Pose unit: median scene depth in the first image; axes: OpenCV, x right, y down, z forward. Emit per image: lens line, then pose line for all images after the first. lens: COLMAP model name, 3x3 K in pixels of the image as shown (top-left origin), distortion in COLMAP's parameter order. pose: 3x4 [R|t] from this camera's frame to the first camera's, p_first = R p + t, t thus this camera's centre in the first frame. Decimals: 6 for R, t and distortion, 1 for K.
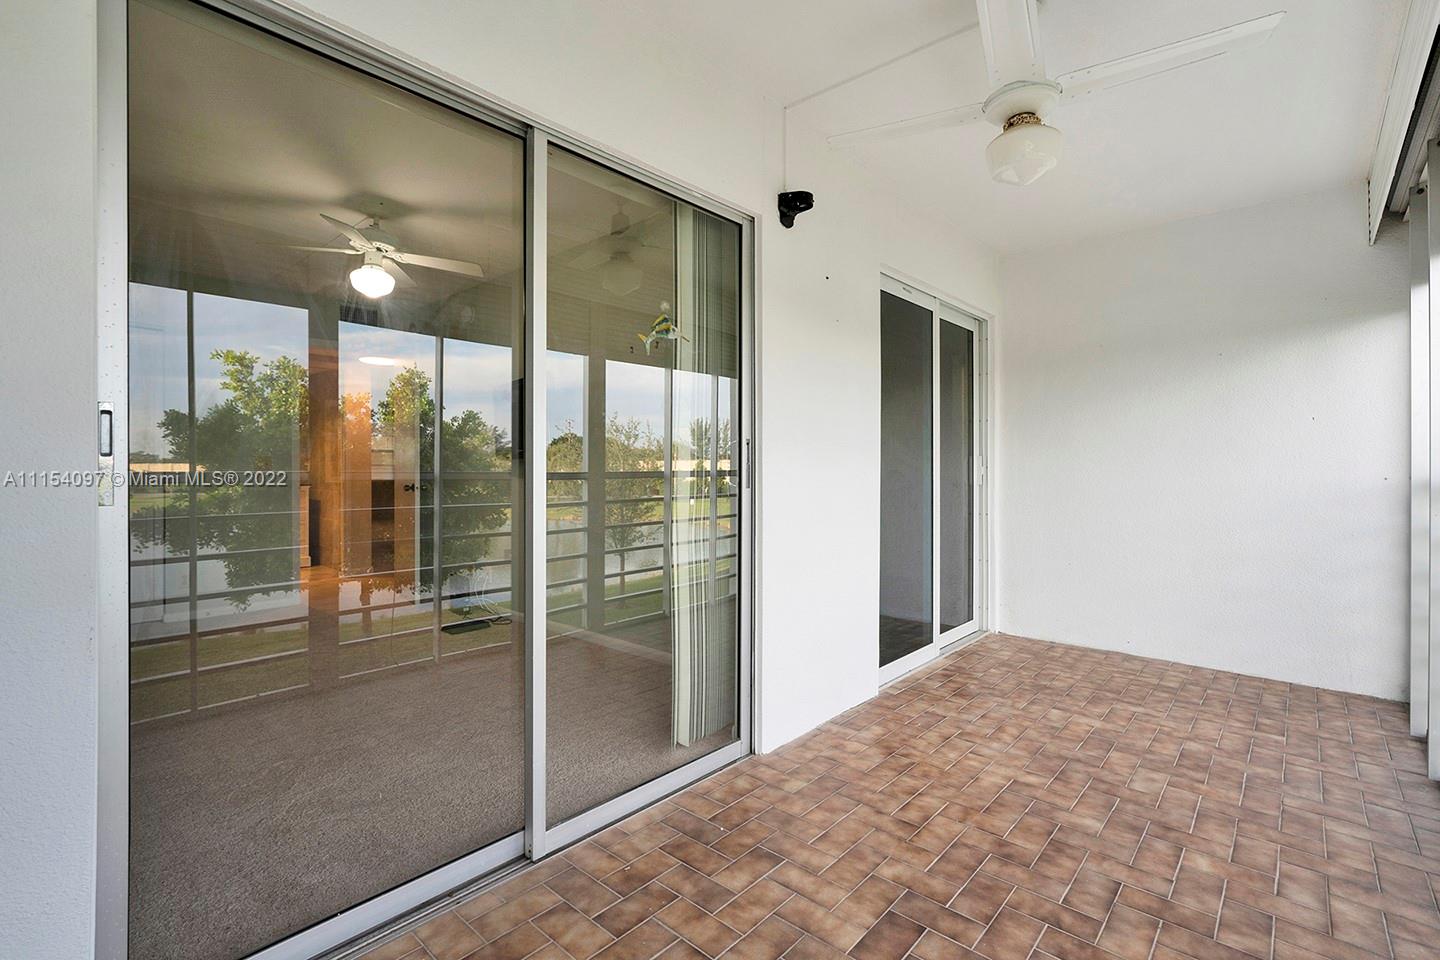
lens RADIAL K [[661.3, 0, 723.2], [0, 661.3, 472.6], [0, 0, 1]] dist [-0.013167, 0.000398]
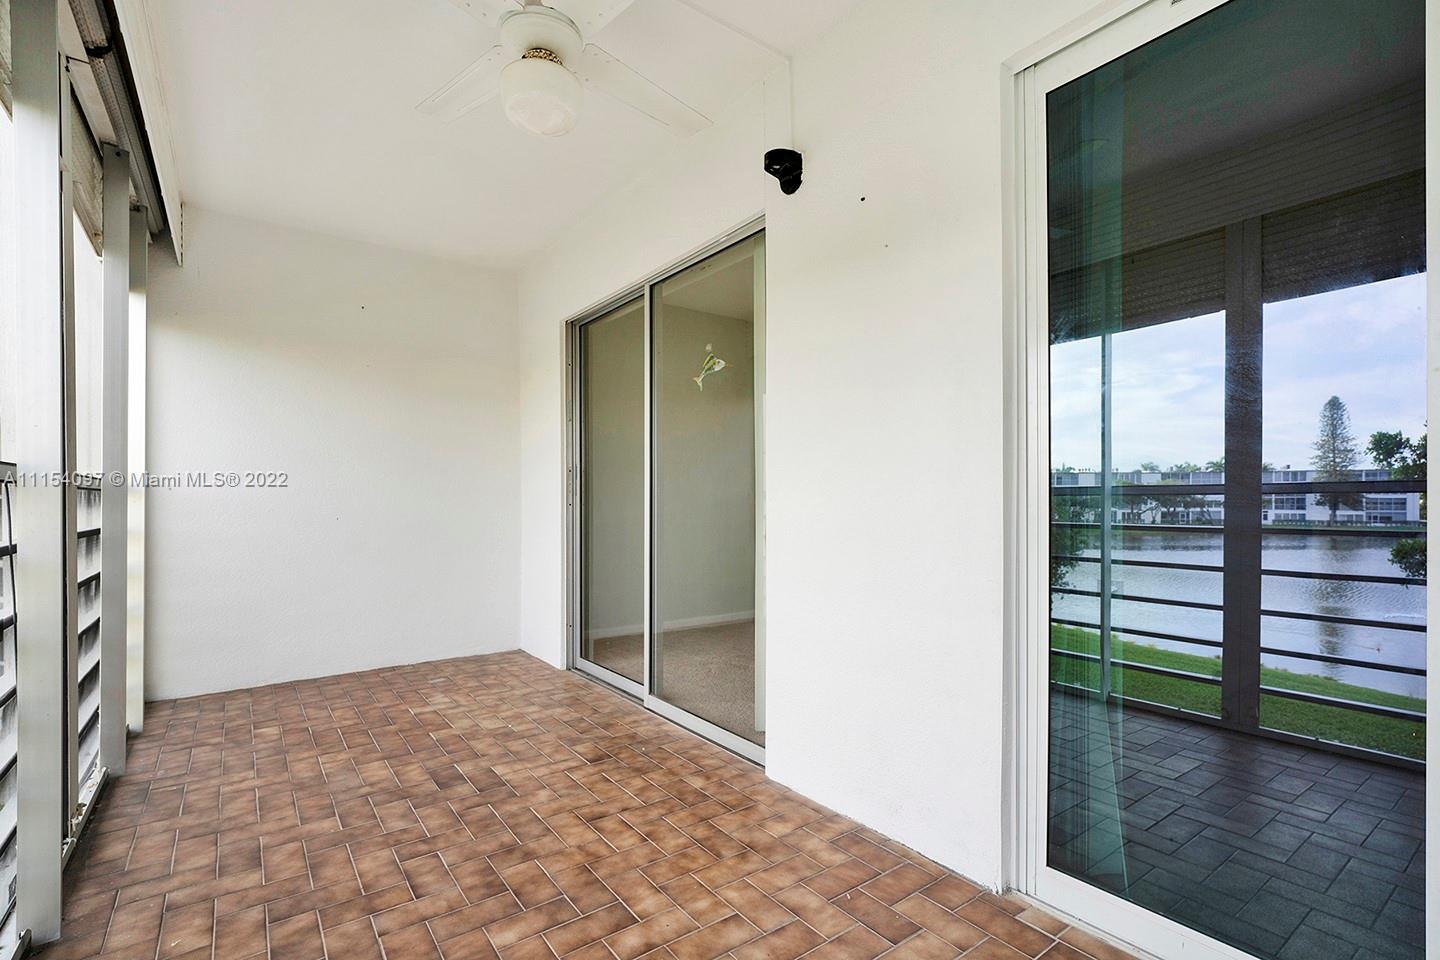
lens RADIAL K [[665.1, 0, 712.0], [0, 665.1, 503.3], [0, 0, 1]] dist [-0.018984, 0.000684]
pose [[-0.218570, 0.001862, -0.975820, 1.209549], [-0.004881, 0.999984, 0.003001, 0.041873], [0.975809, 0.005419, -0.218557, 1.360299]]
